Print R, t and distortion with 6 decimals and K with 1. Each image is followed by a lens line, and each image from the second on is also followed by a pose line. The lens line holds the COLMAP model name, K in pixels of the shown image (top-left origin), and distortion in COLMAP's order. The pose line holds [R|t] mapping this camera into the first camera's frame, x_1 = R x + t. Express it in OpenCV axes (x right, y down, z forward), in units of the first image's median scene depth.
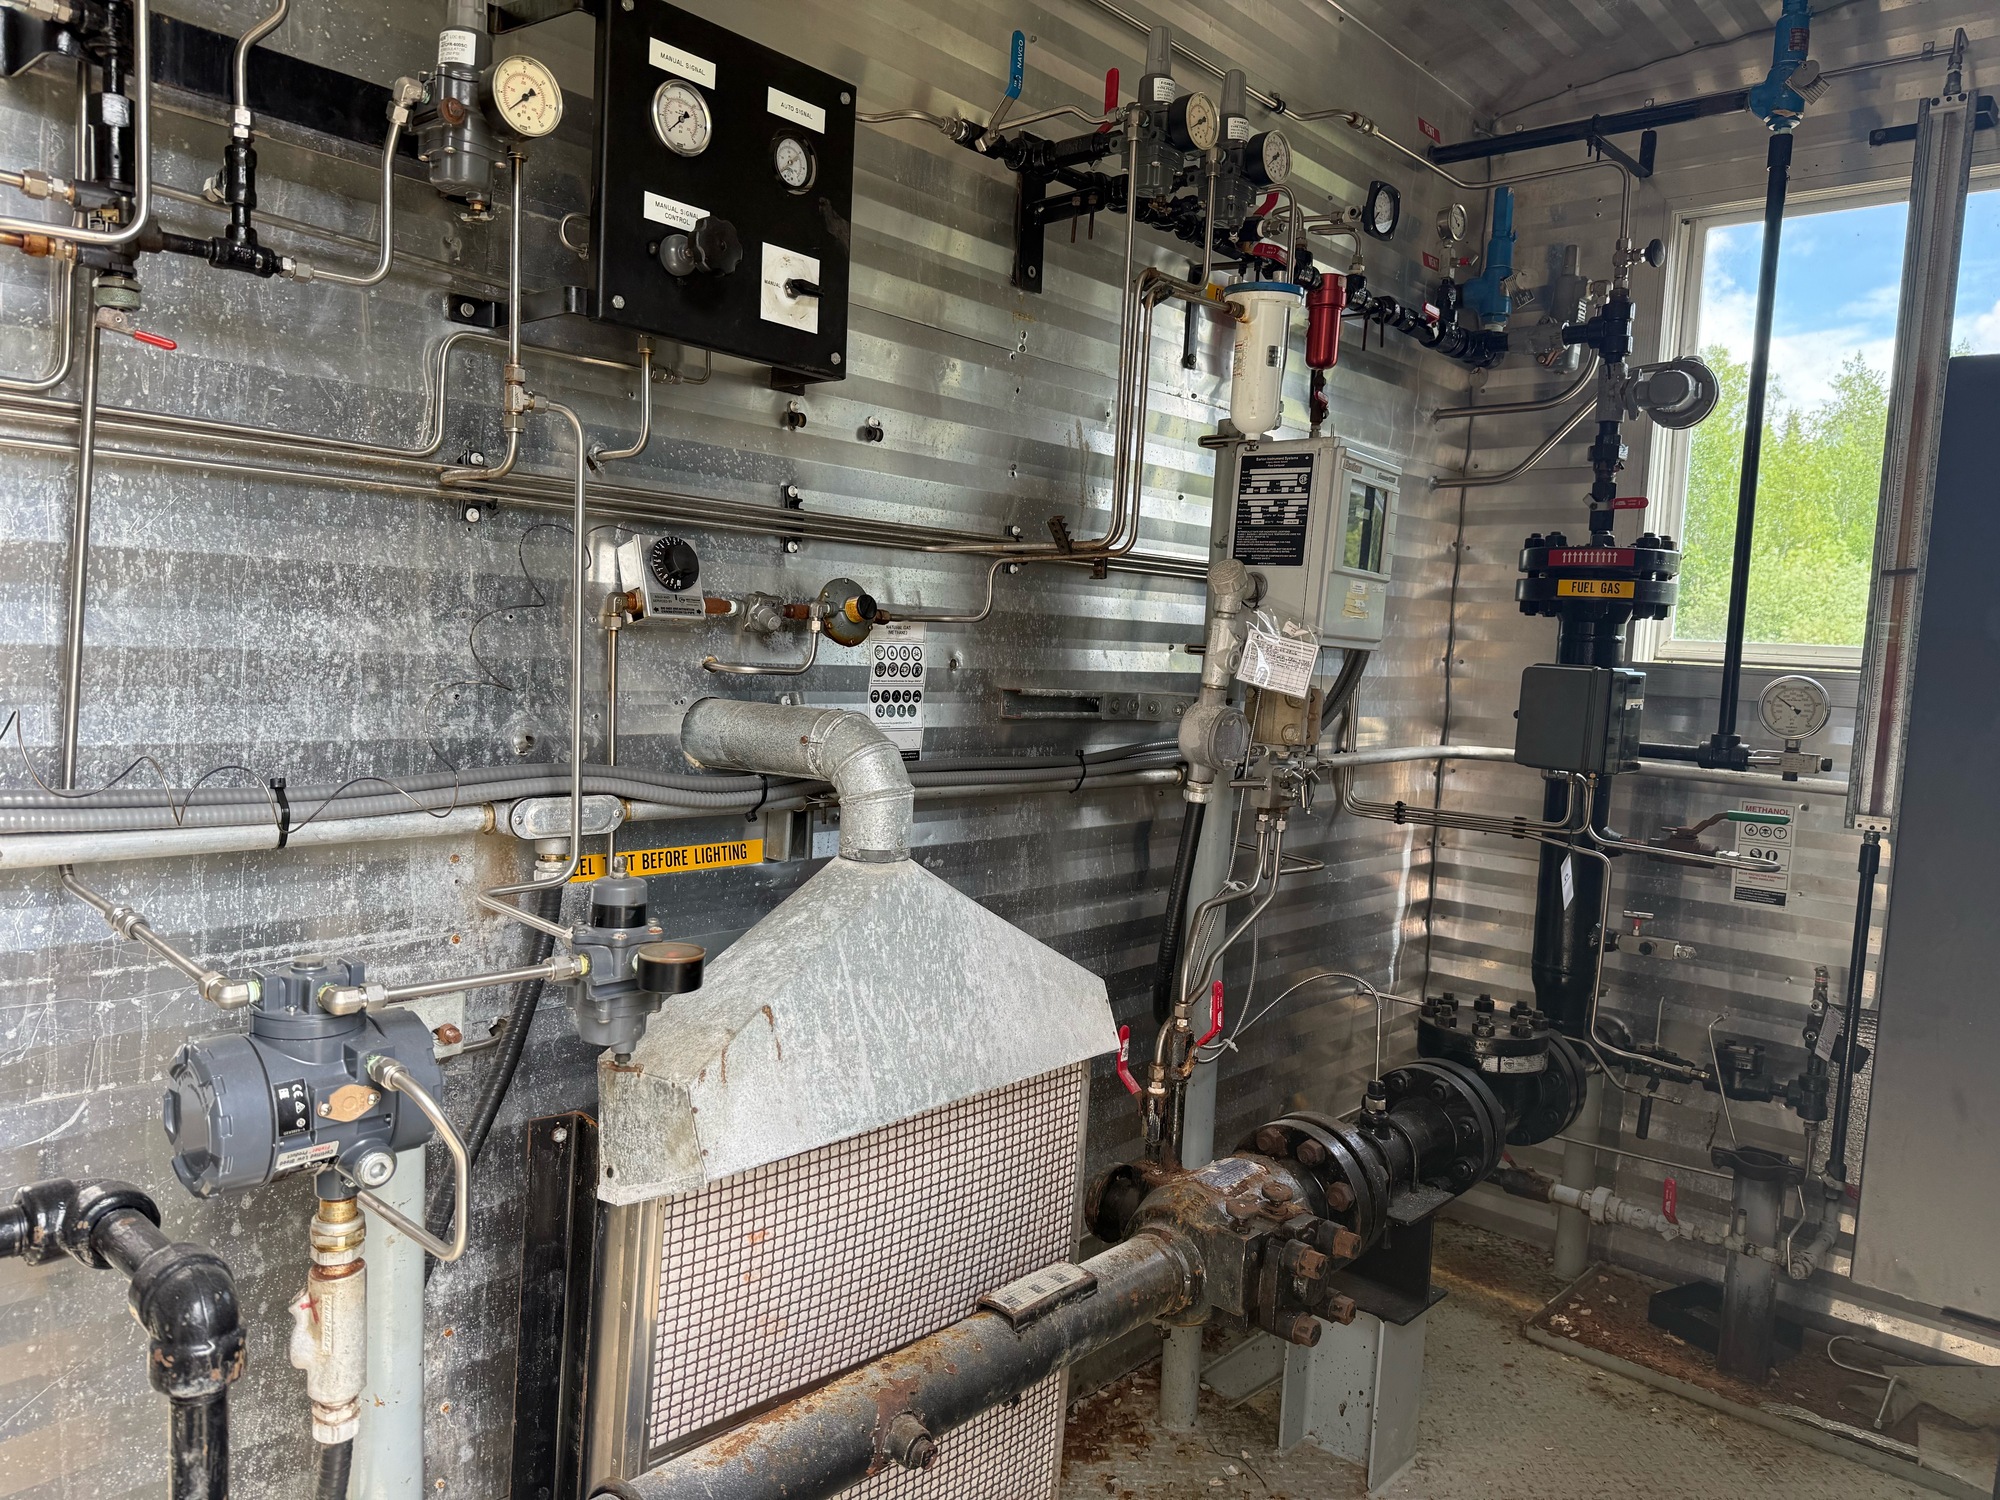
lens RADIAL K [[1415.2, 0, 999.8], [0, 1415.2, 754.4], [0, 0, 1]] dist [-0.003189, -0.002092]
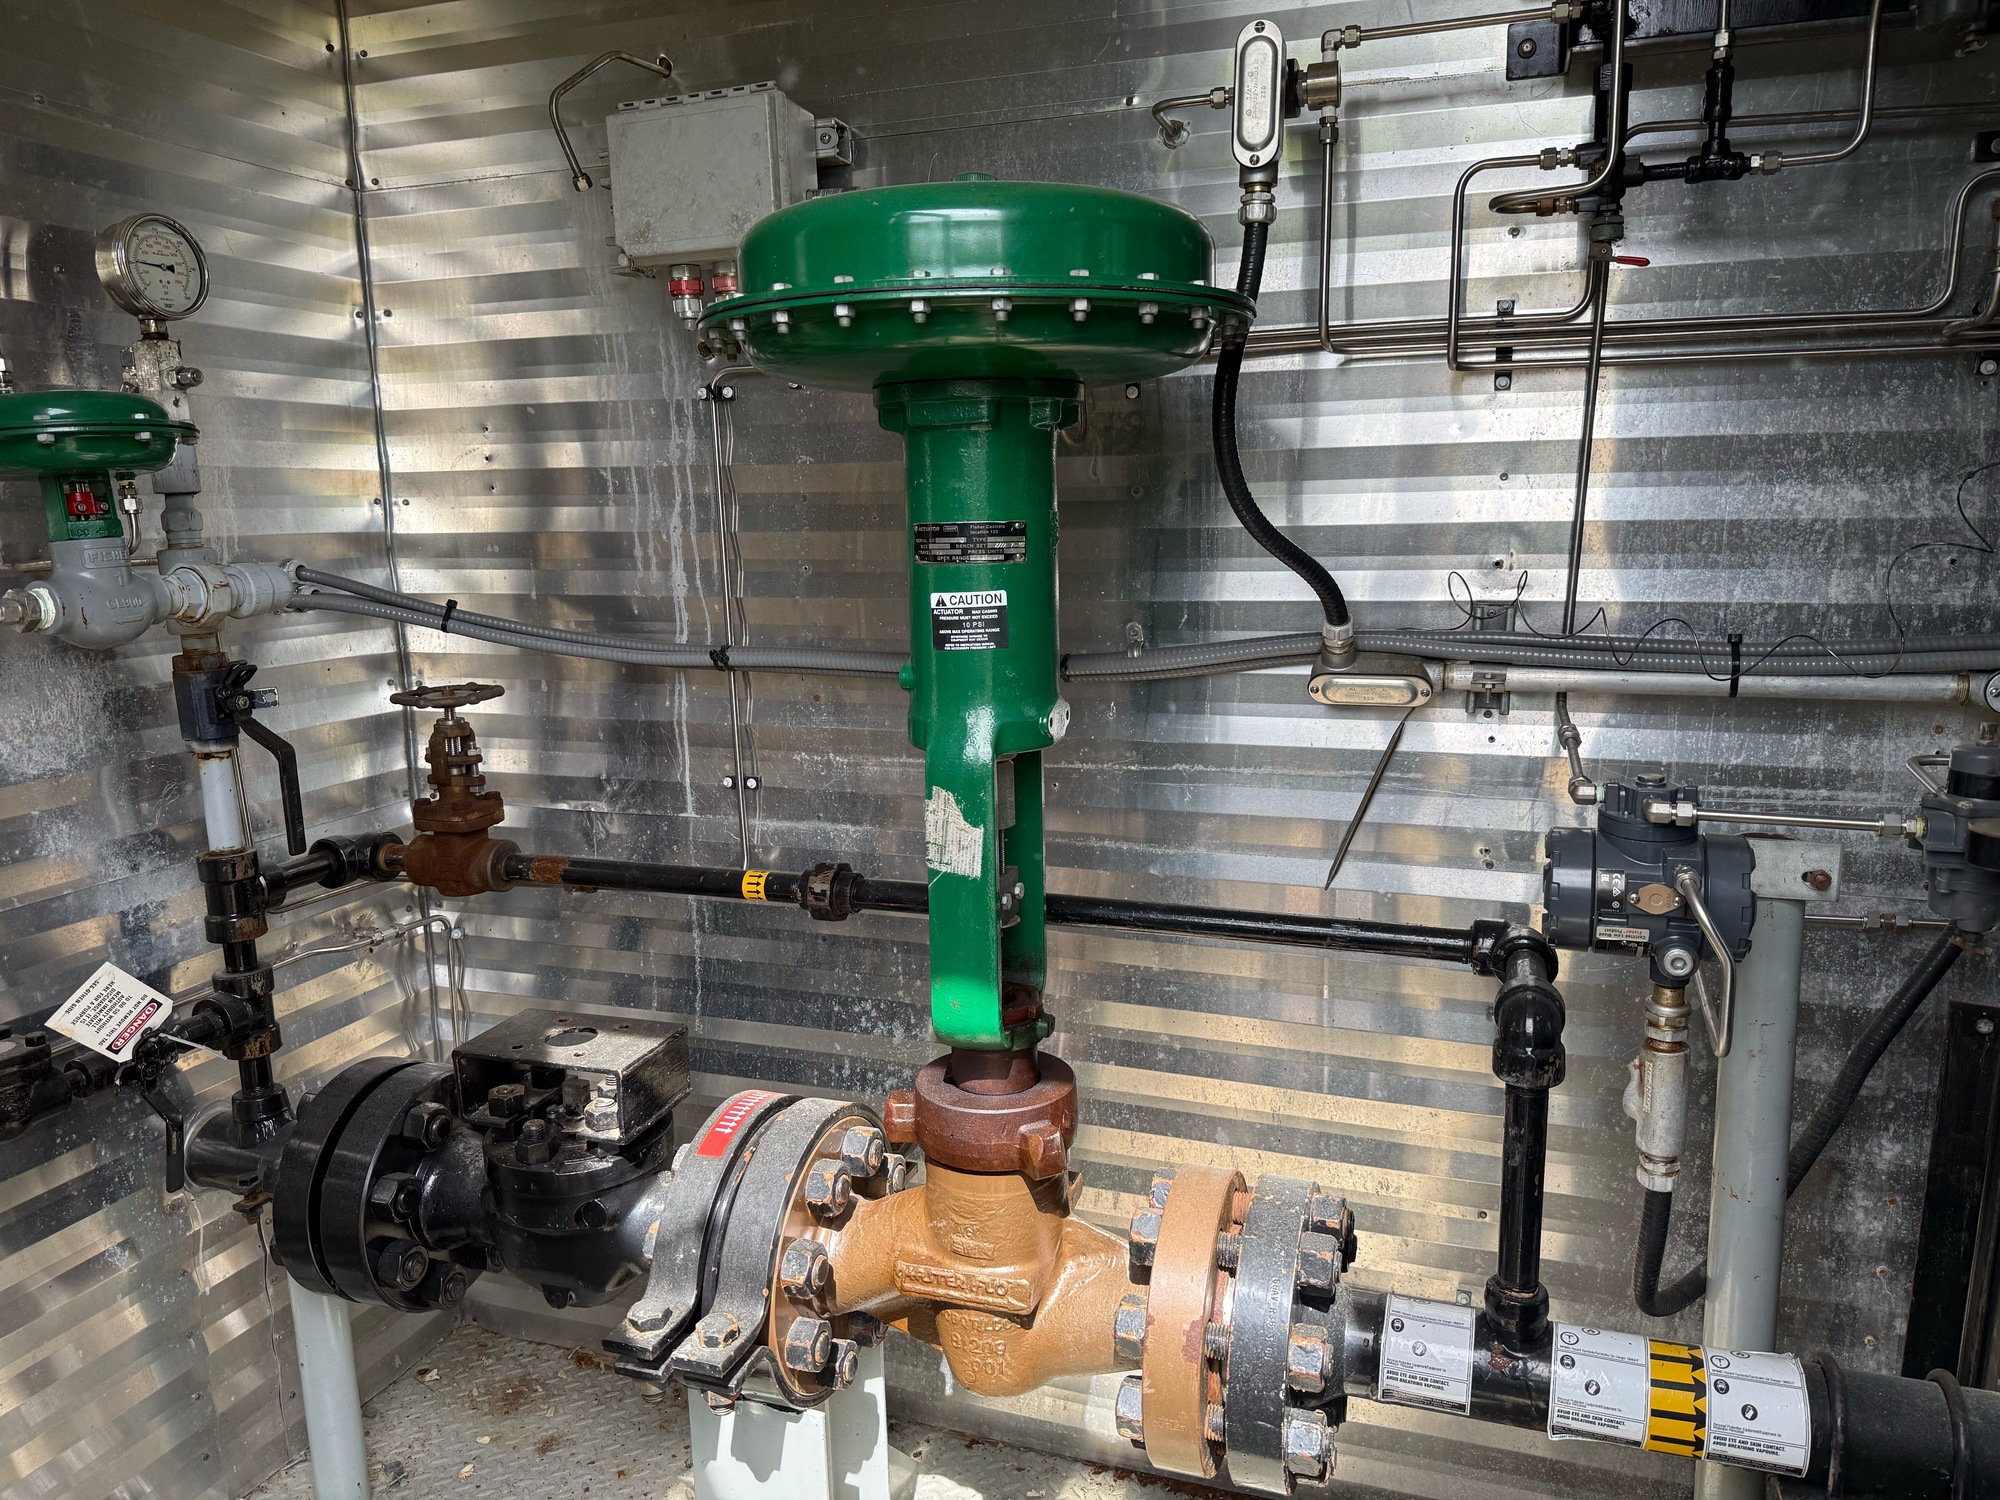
lens RADIAL K [[1415.2, 0, 1003.1], [0, 1415.2, 750.0], [0, 0, 1]] dist [-0.003189, -0.002092]
pose [[0.383984, 0.104695, -0.917385, 0.284229], [-0.043288, 0.994500, 0.095377, 0.025023], [0.922325, 0.003088, 0.386404, 0.032146]]
